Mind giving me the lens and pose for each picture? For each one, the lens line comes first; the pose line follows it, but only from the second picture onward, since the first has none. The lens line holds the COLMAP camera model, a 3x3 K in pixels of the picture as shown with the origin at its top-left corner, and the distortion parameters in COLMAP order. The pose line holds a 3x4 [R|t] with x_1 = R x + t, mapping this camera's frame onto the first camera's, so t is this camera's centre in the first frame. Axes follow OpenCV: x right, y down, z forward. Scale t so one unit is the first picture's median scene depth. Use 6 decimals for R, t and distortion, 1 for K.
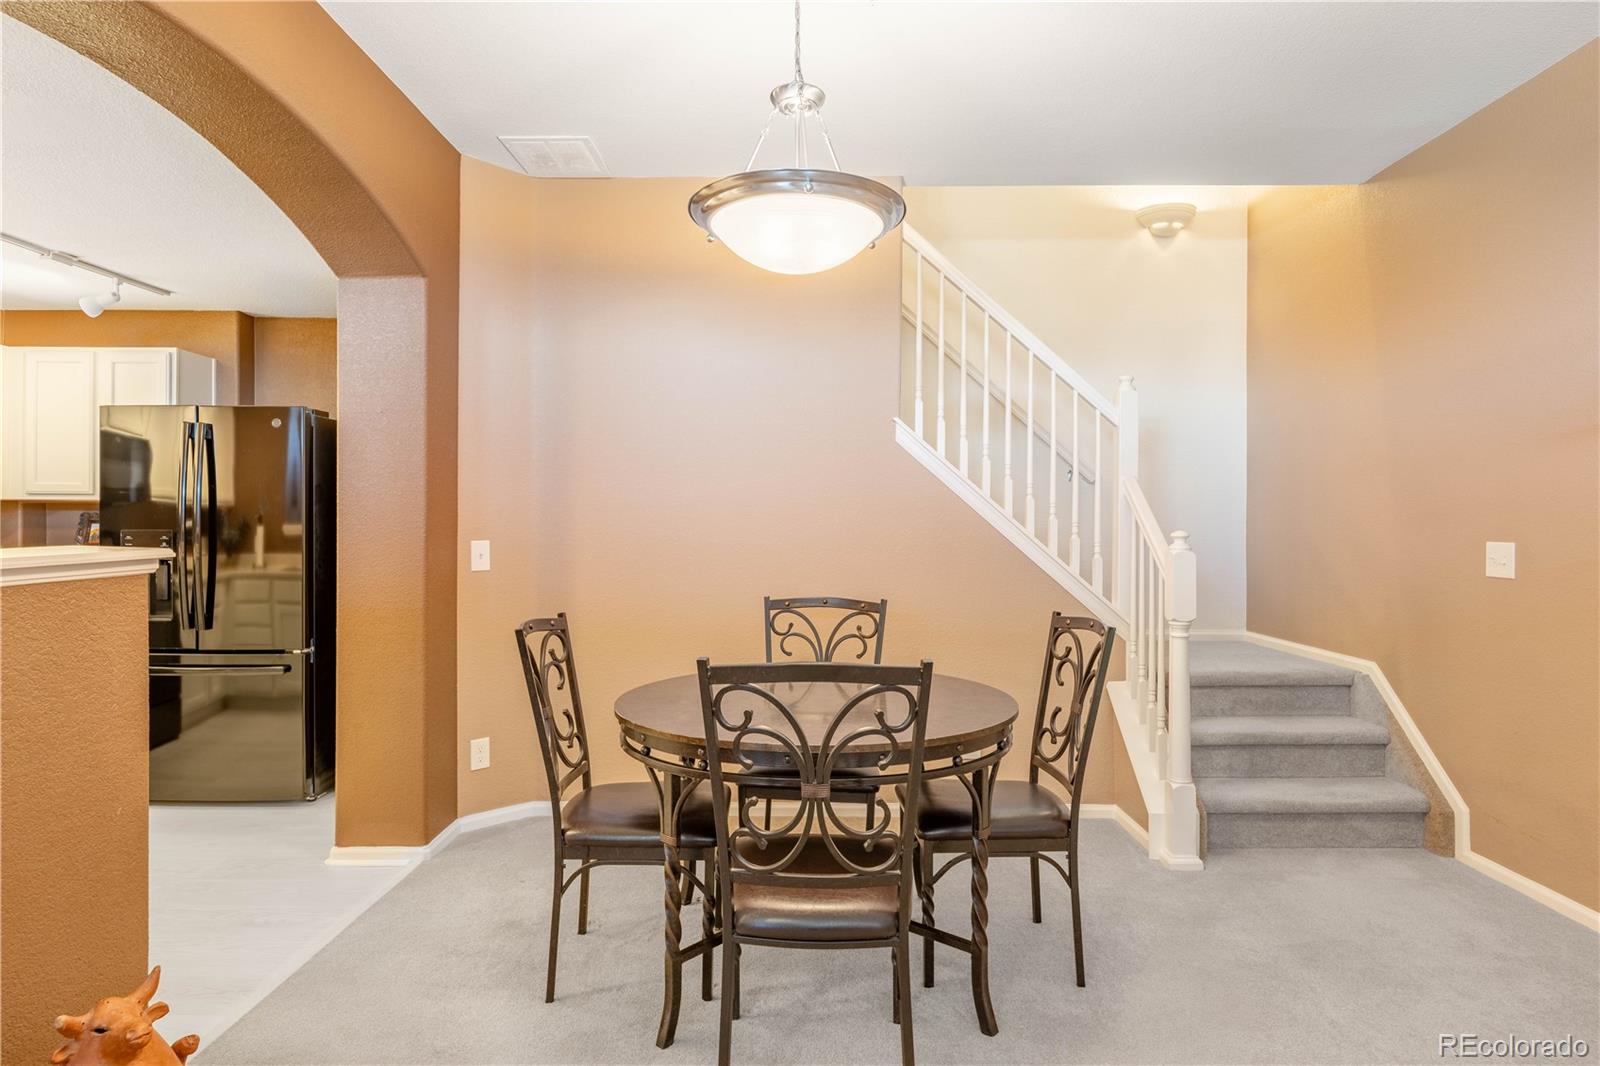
lens RADIAL K [[881.9, 0, 799.5], [0, 881.9, 525.1], [0, 0, 1]] dist [-0.003057, -0.001486]
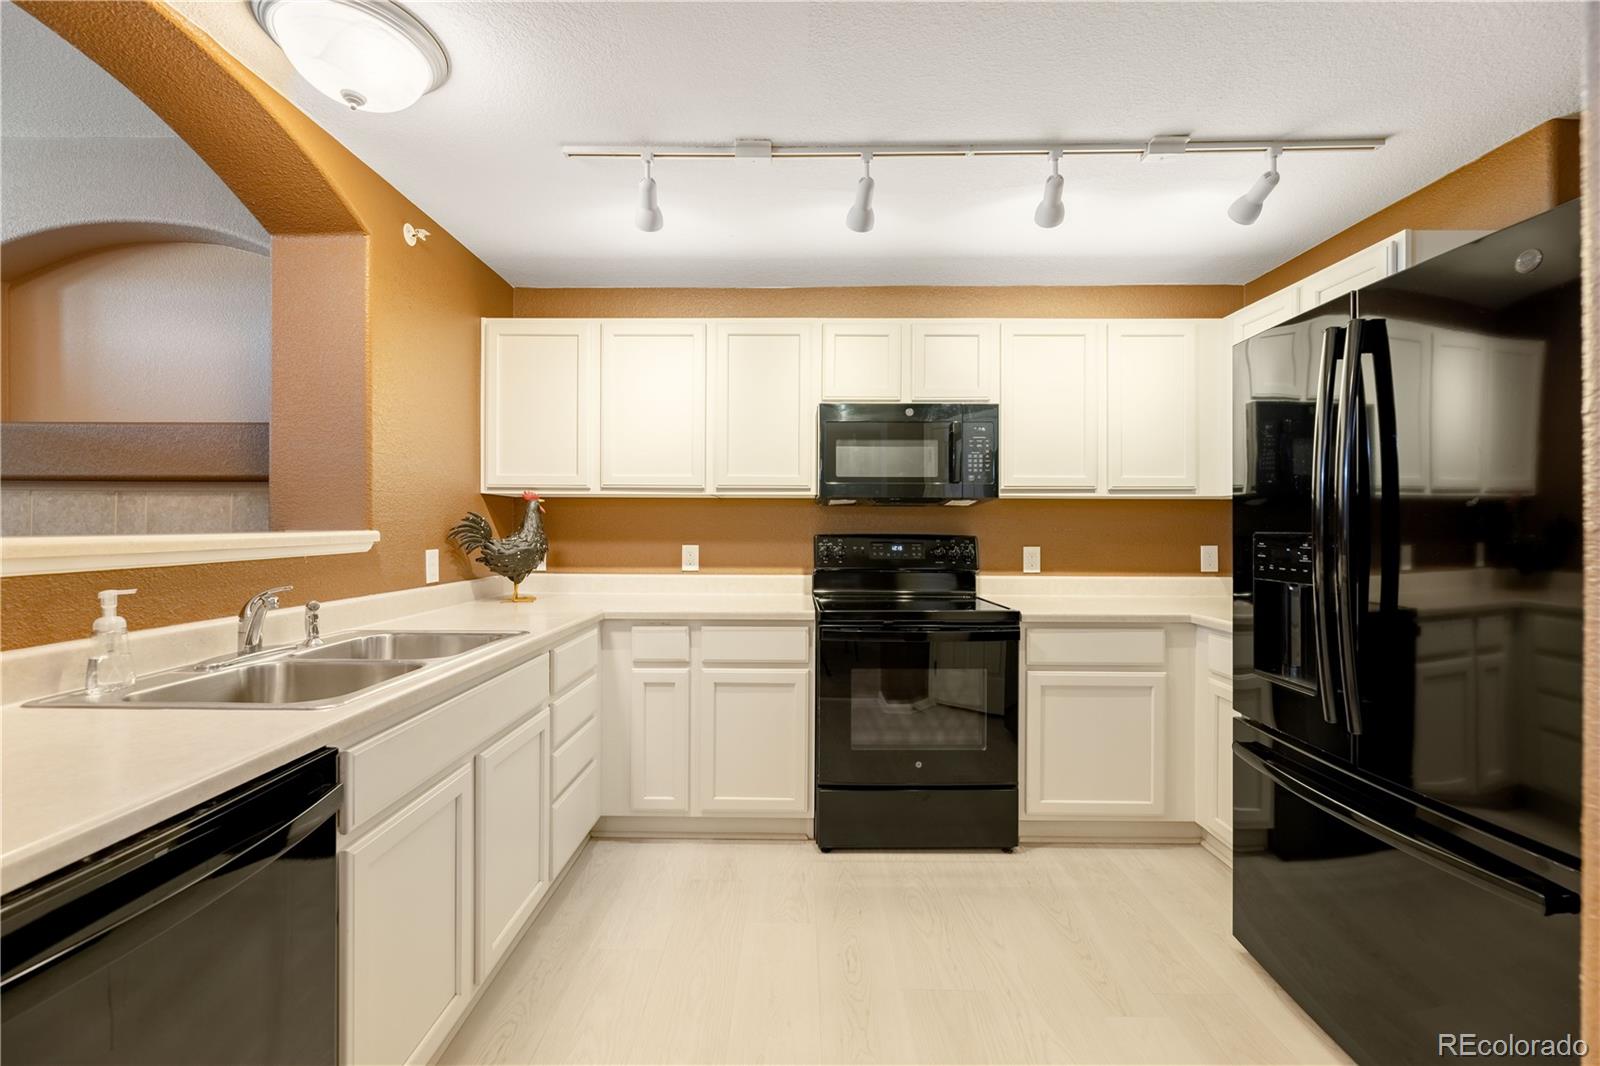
lens RADIAL K [[645.3, 0, 796.7], [0, 645.3, 527.3], [0, 0, 1]] dist [0.001219, 0.000149]
pose [[-0.007715, -0.005343, -0.999956, -0.346556], [-0.002002, 0.999984, -0.005327, 0.006285], [0.999968, 0.001961, -0.007725, 0.769558]]
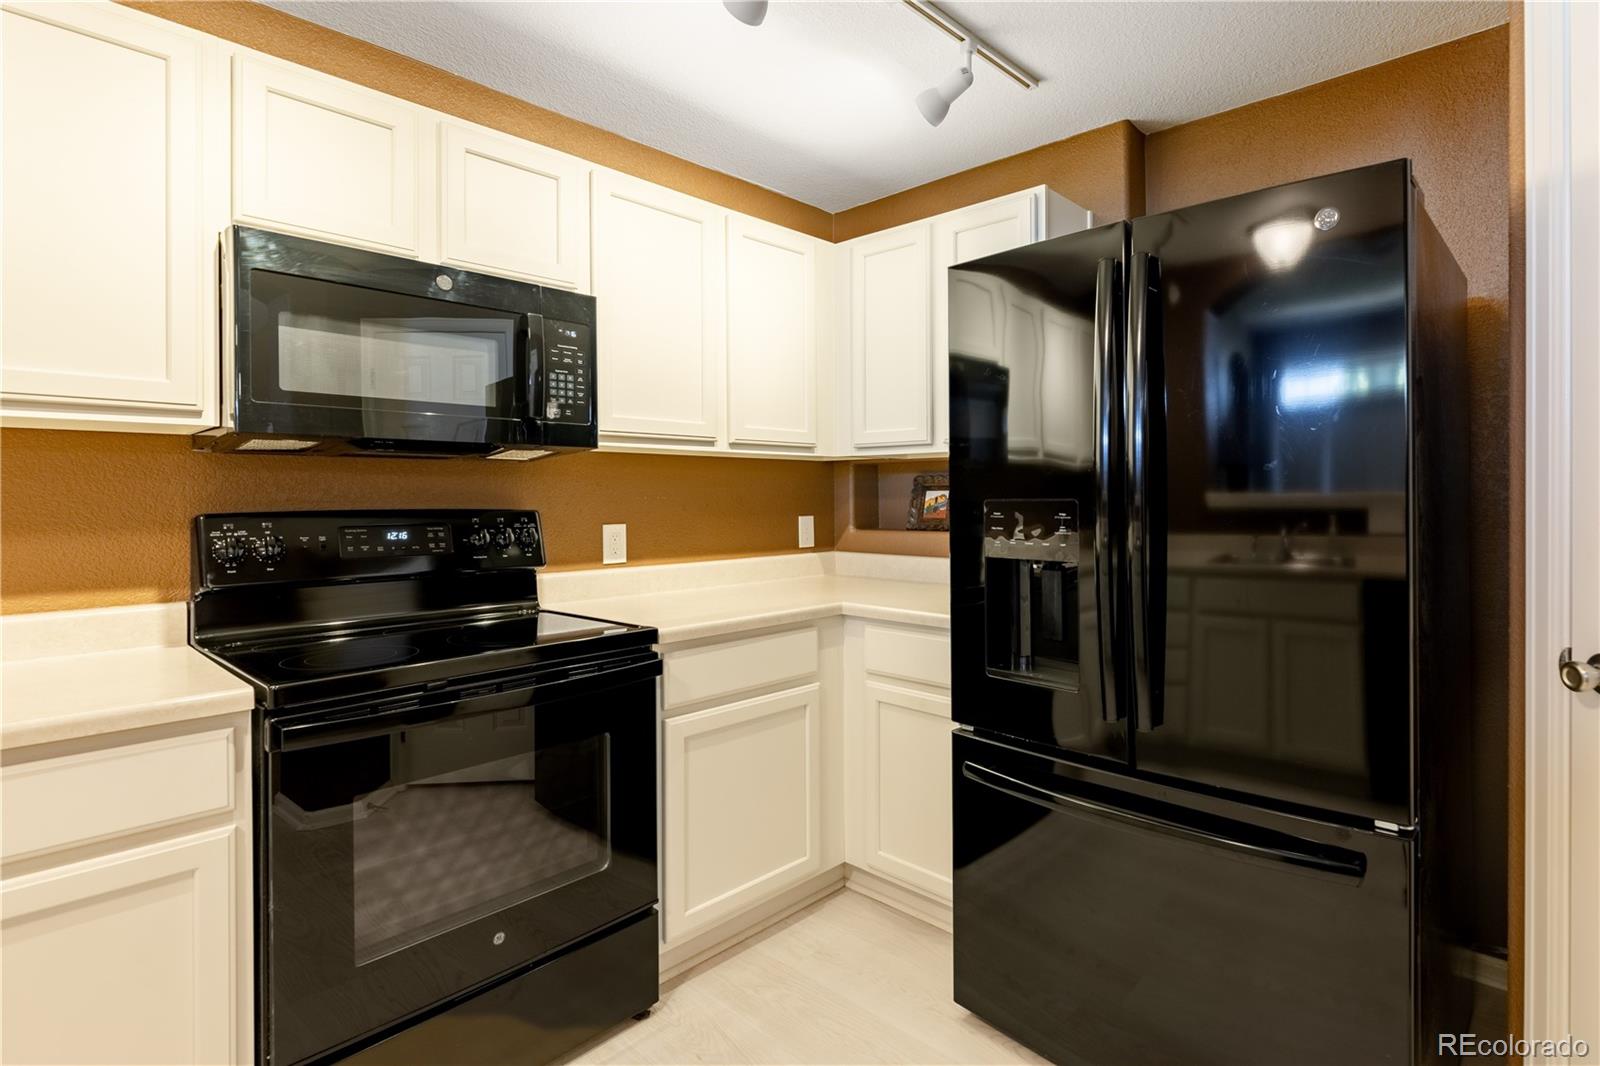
lens RADIAL K [[803.4, 0, 875.8], [0, 803.4, 498.4], [0, 0, 1]] dist [0.001318, 0.000005]
pose [[0.749253, -0.004855, -0.662266, -0.578042], [0.008084, 0.999966, 0.001814, 0.004304], [0.662234, -0.006713, 0.749267, 0.690934]]
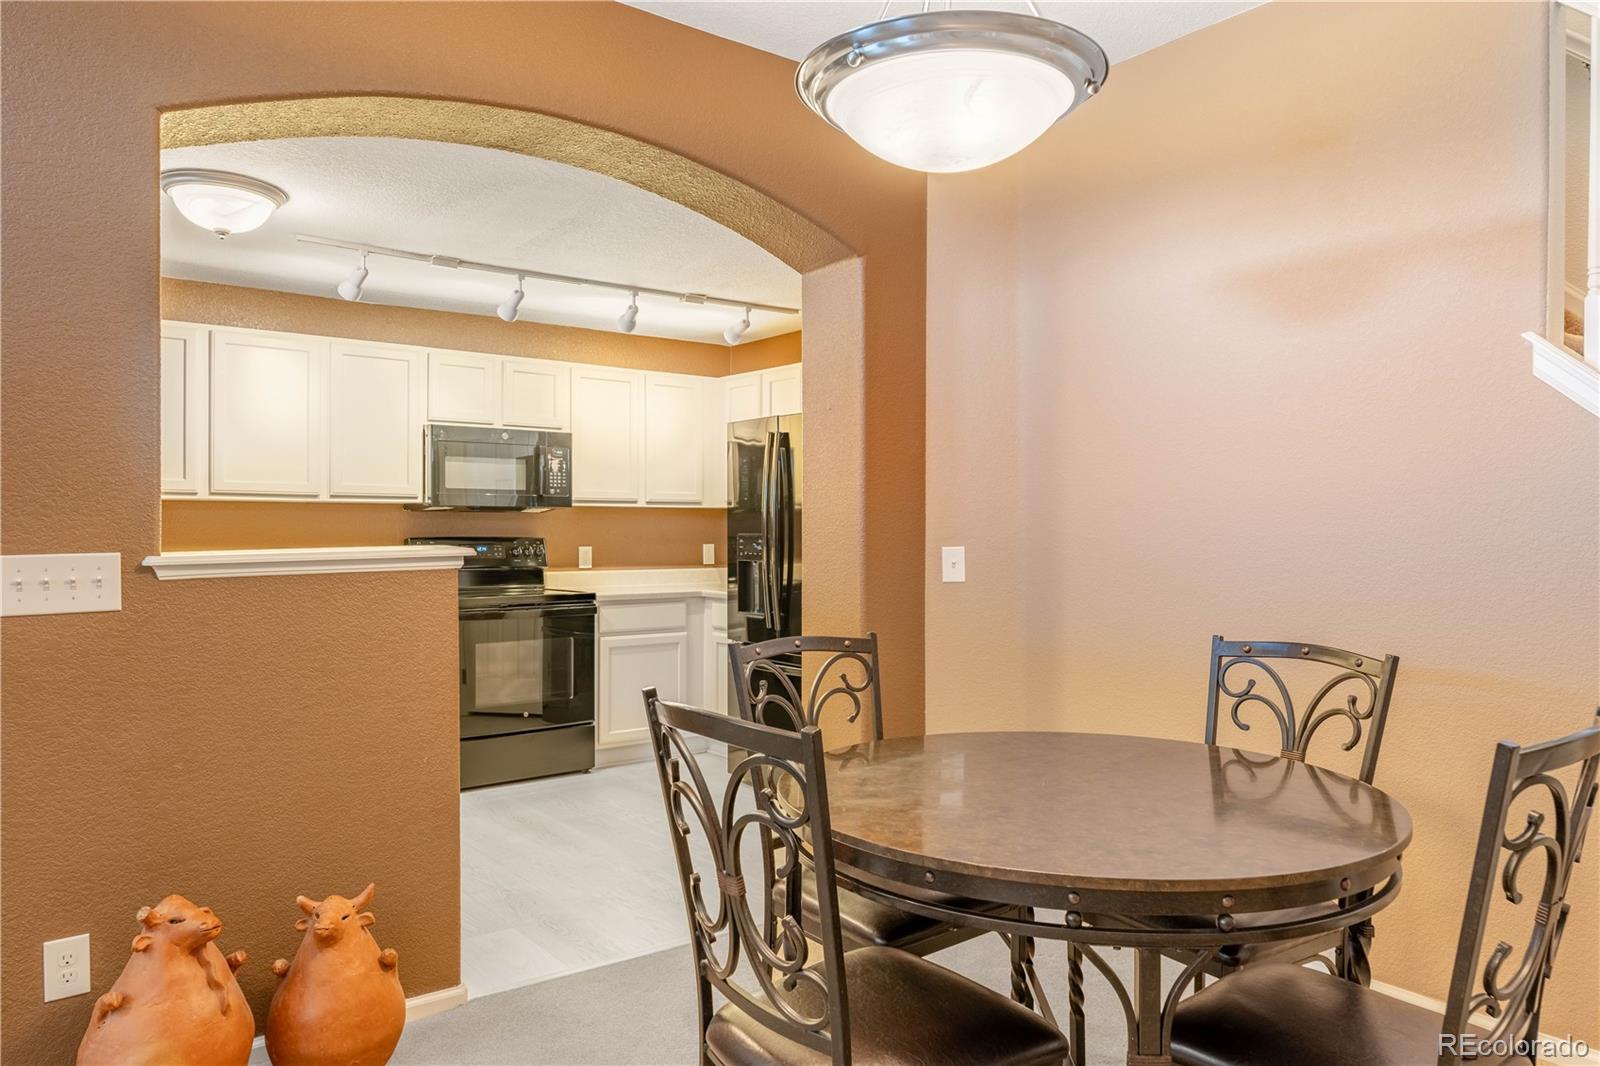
lens RADIAL K [[1064.0, 0, 800.0], [0, 1064.0, 533.0], [0, 0, 1]] dist [-0.051765, 0.000119]
pose [[0.622299, 0.000355, -0.782780, 0.372145], [0.001553, 0.999997, 0.001688, 0.002911], [0.782778, -0.002266, 0.622297, 0.259906]]
